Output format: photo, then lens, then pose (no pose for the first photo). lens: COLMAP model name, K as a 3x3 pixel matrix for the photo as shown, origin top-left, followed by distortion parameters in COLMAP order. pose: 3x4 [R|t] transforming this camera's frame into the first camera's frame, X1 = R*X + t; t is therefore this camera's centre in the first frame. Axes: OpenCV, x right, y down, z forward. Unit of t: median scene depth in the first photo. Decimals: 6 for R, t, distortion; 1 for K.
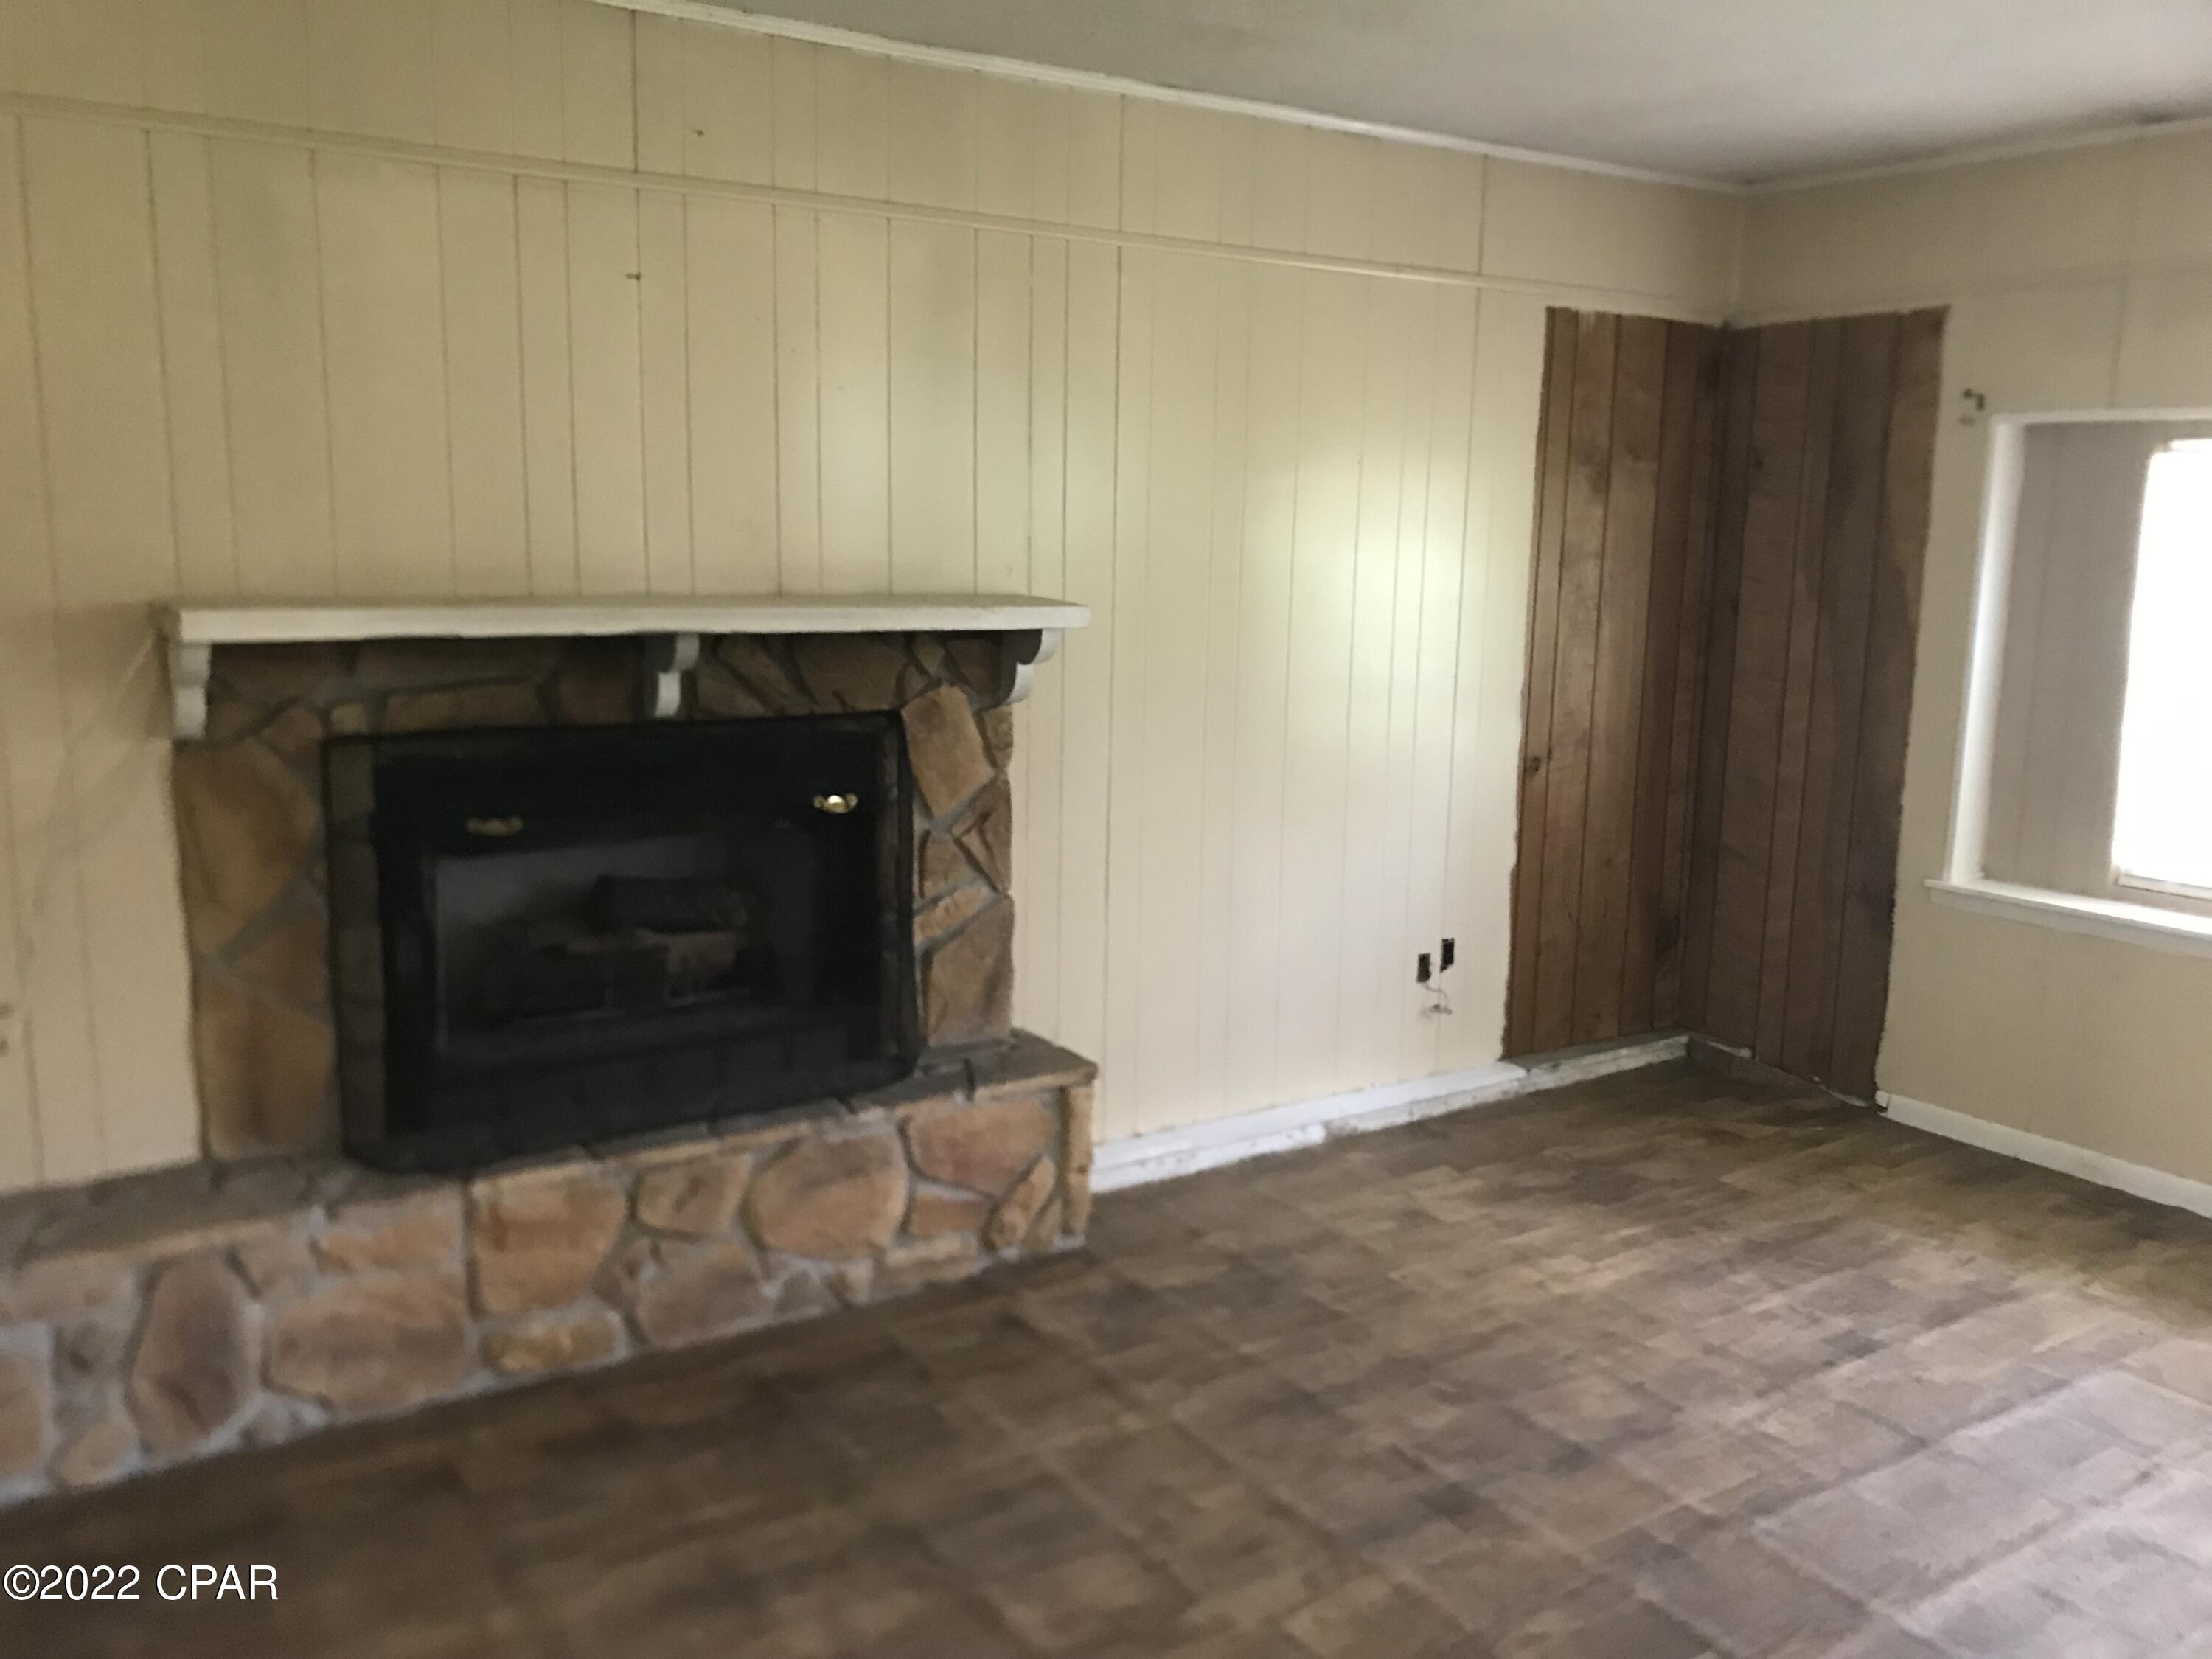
lens RADIAL K [[1847.3, 0, 1101.6], [0, 1847.3, 818.2], [0, 0, 1]] dist [0.030319, -0.039901]
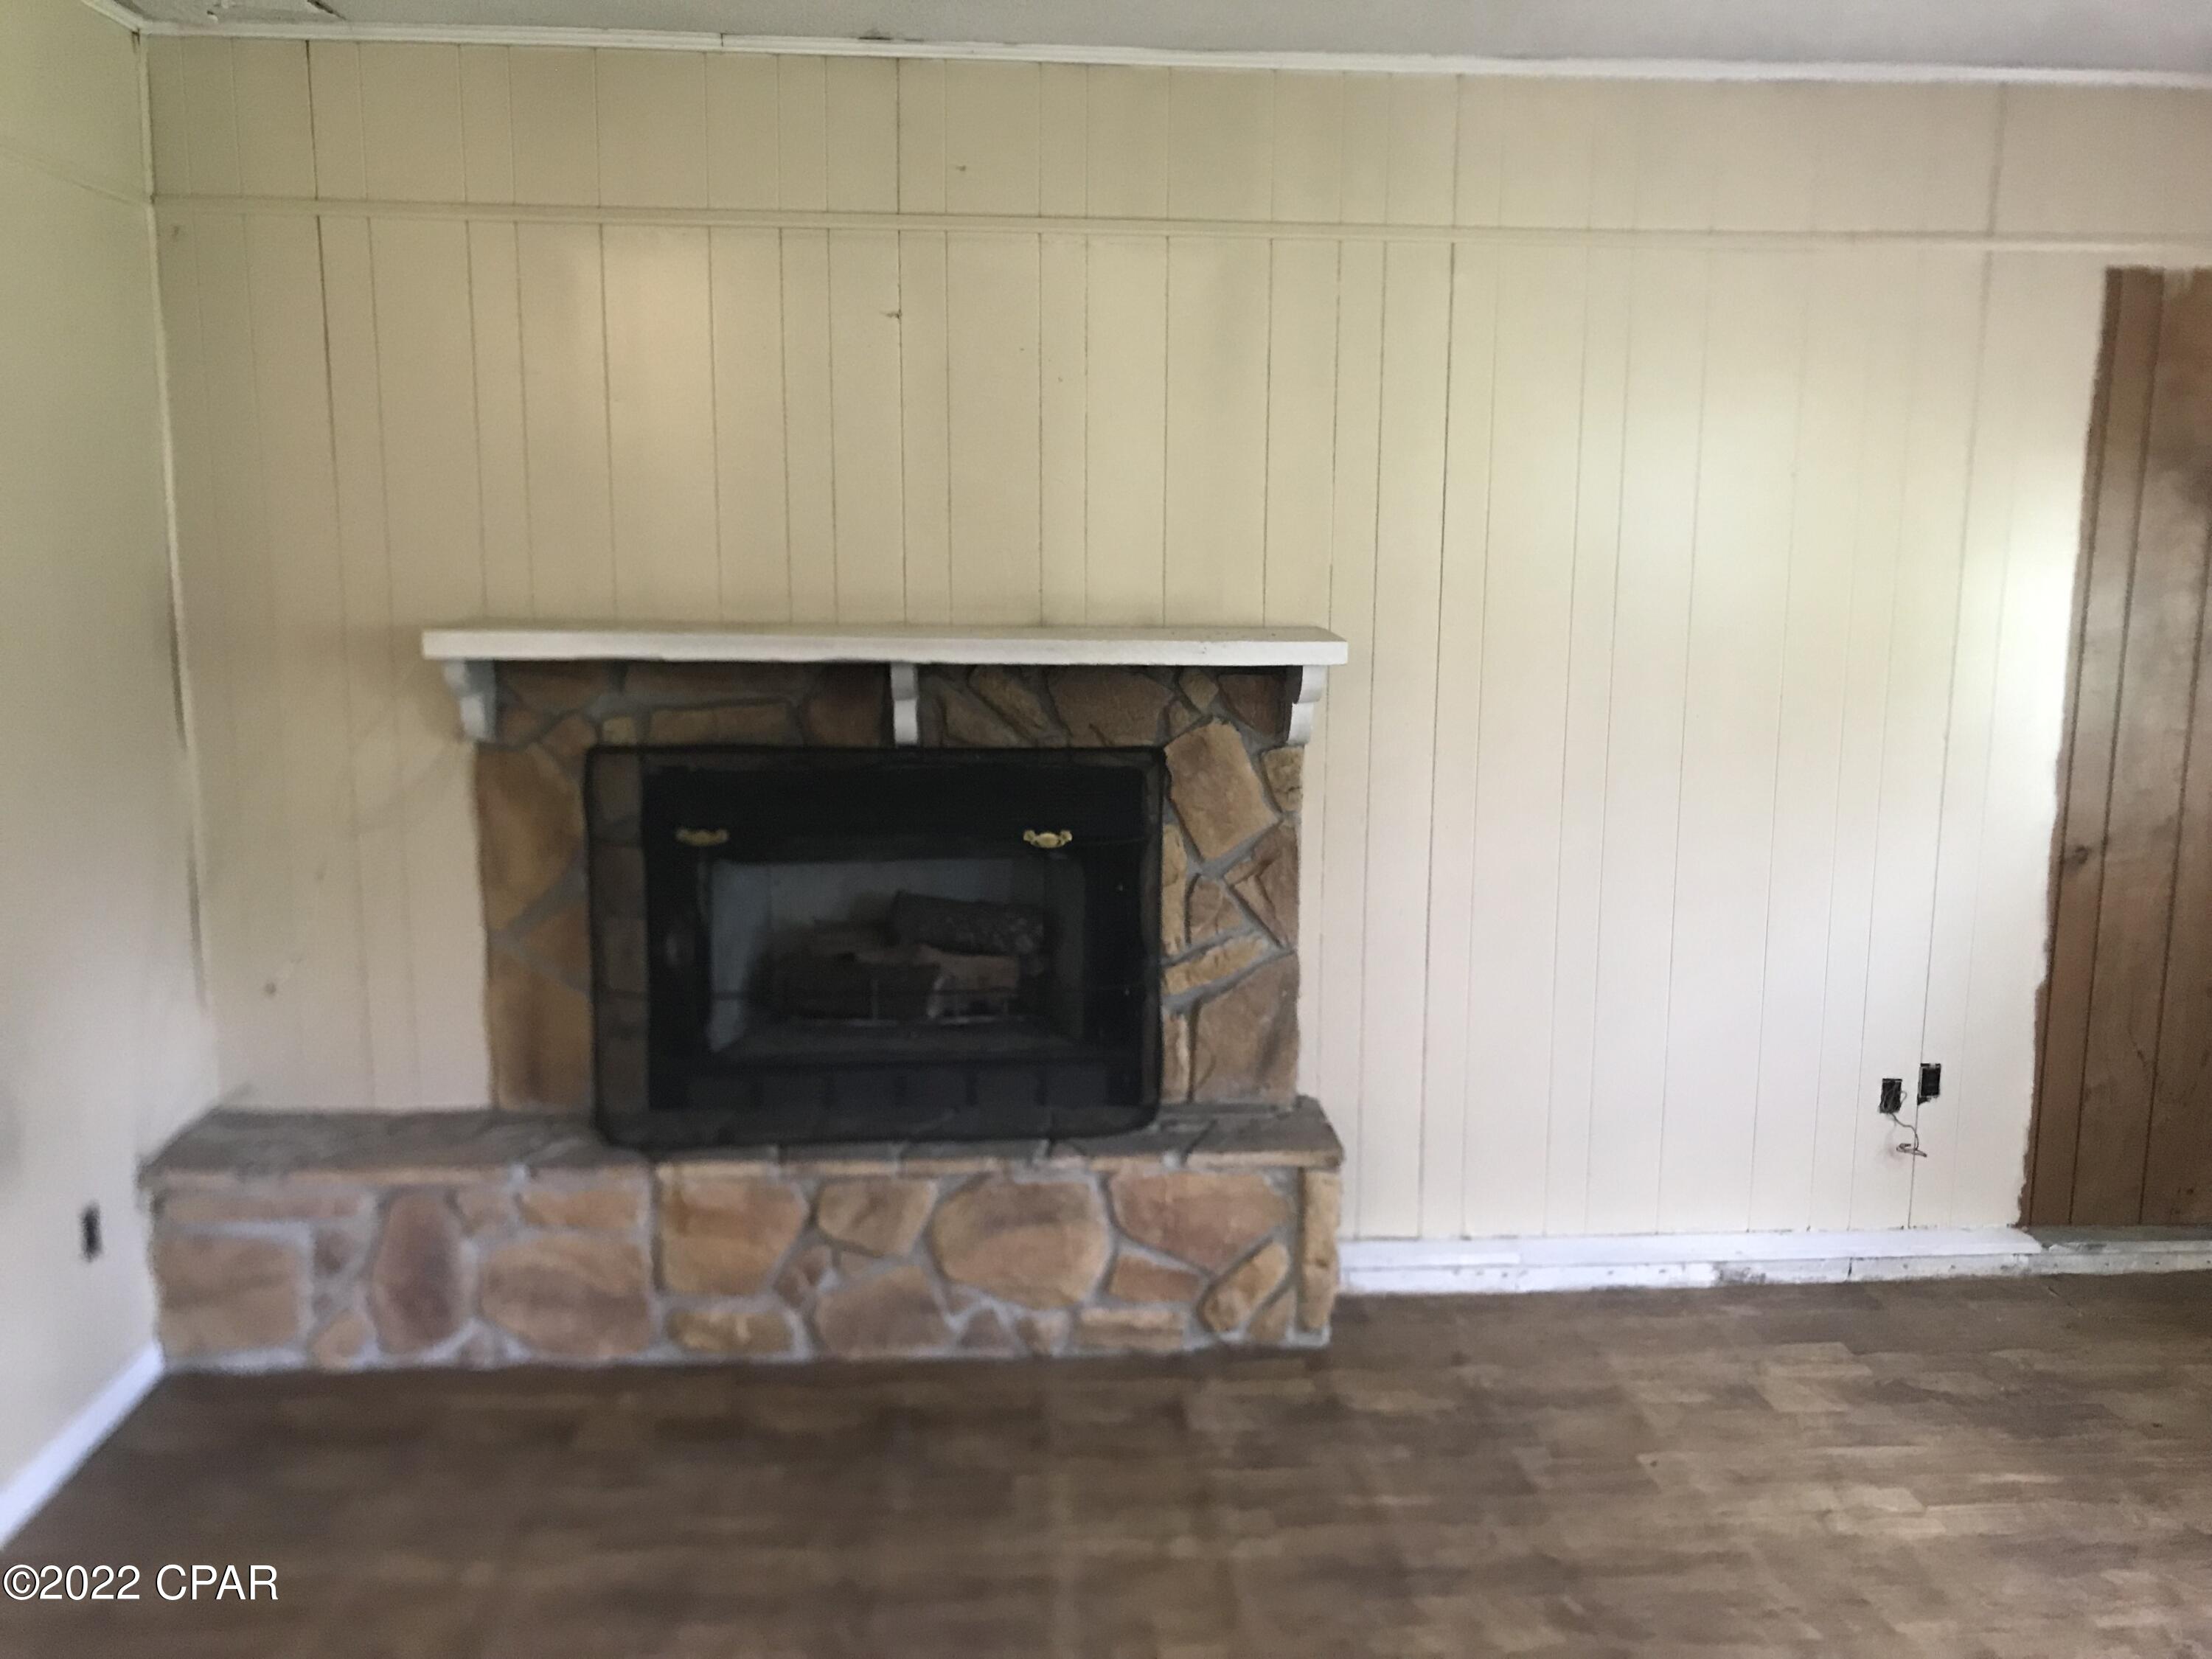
lens RADIAL K [[1845.4, 0, 1078.0], [0, 1845.4, 808.5], [0, 0, 1]] dist [0.028220, -0.013555]
pose [[0.869874, 0.064189, -0.489079, 0.334488], [-0.072684, 0.997354, 0.001622, -0.025683], [0.487889, 0.034137, 0.872238, 0.151227]]
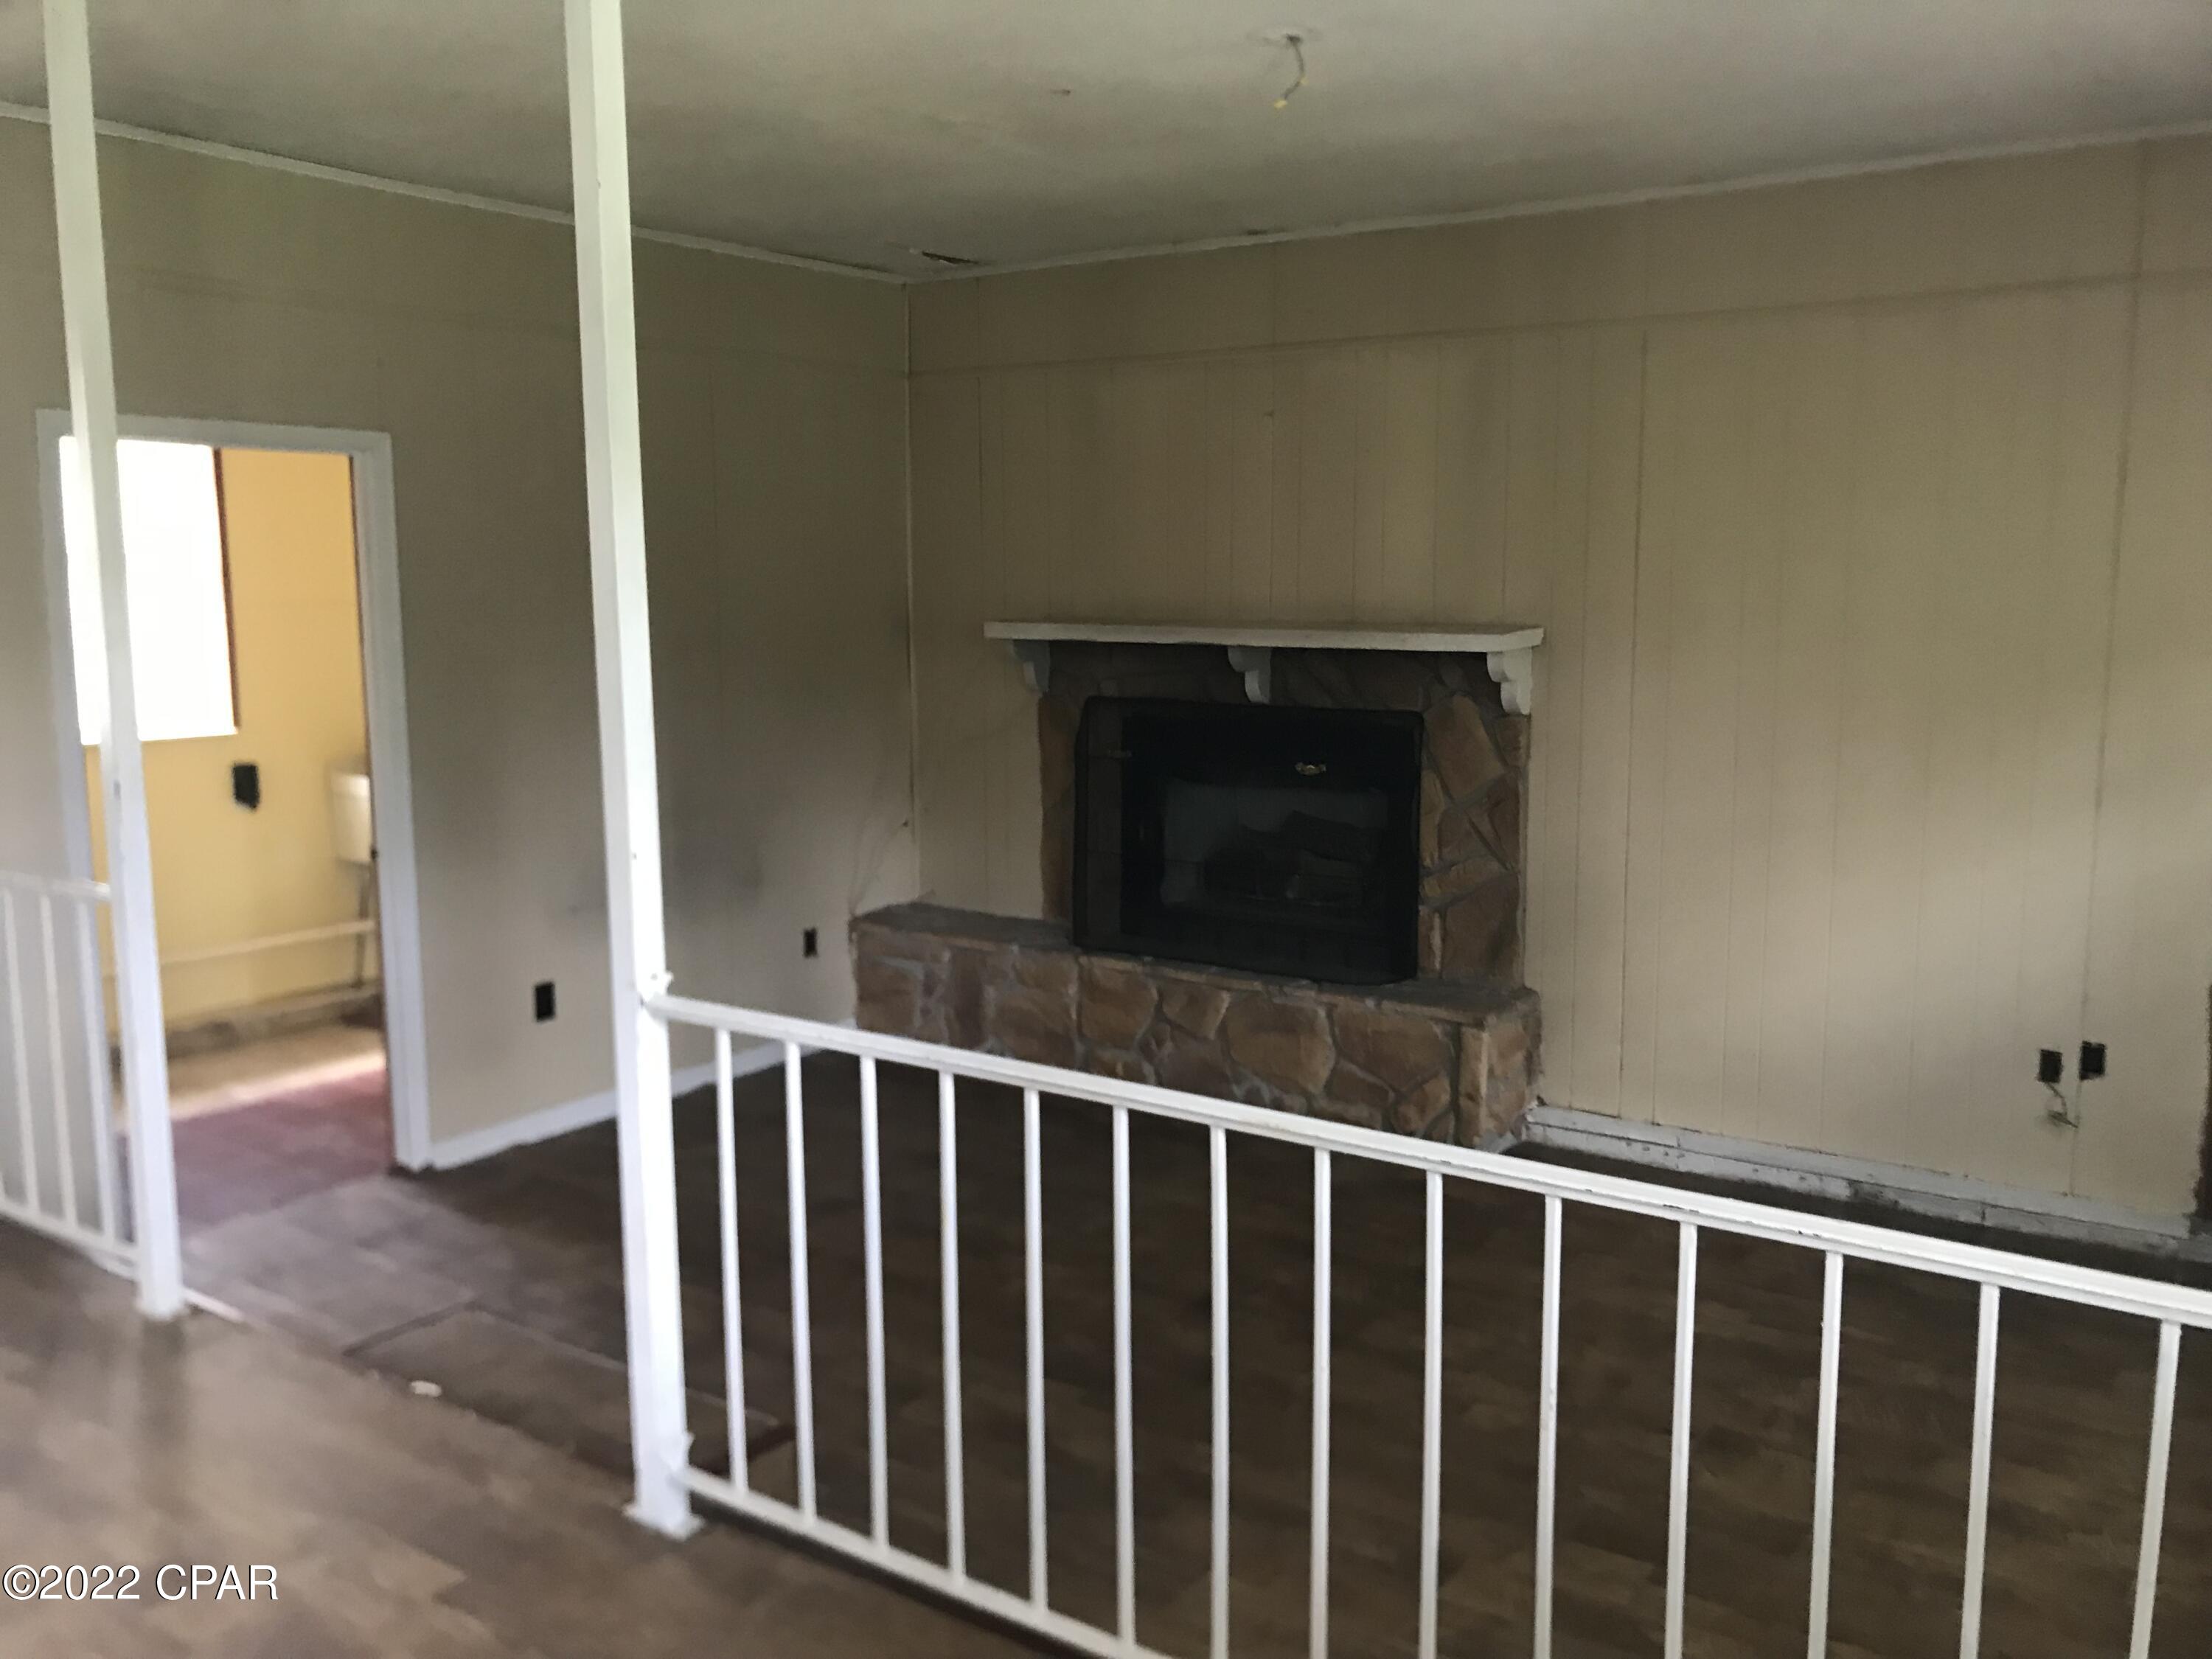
lens RADIAL K [[1793.0, 0, 1106.0], [0, 1793.0, 829.5], [0, 0, 1]] dist [0.028436, -0.003274]
pose [[0.367546, 0.115159, -0.922848, 1.037756], [-0.145273, 0.987232, 0.065335, -0.028064], [0.918589, 0.110051, 0.379583, 0.326883]]
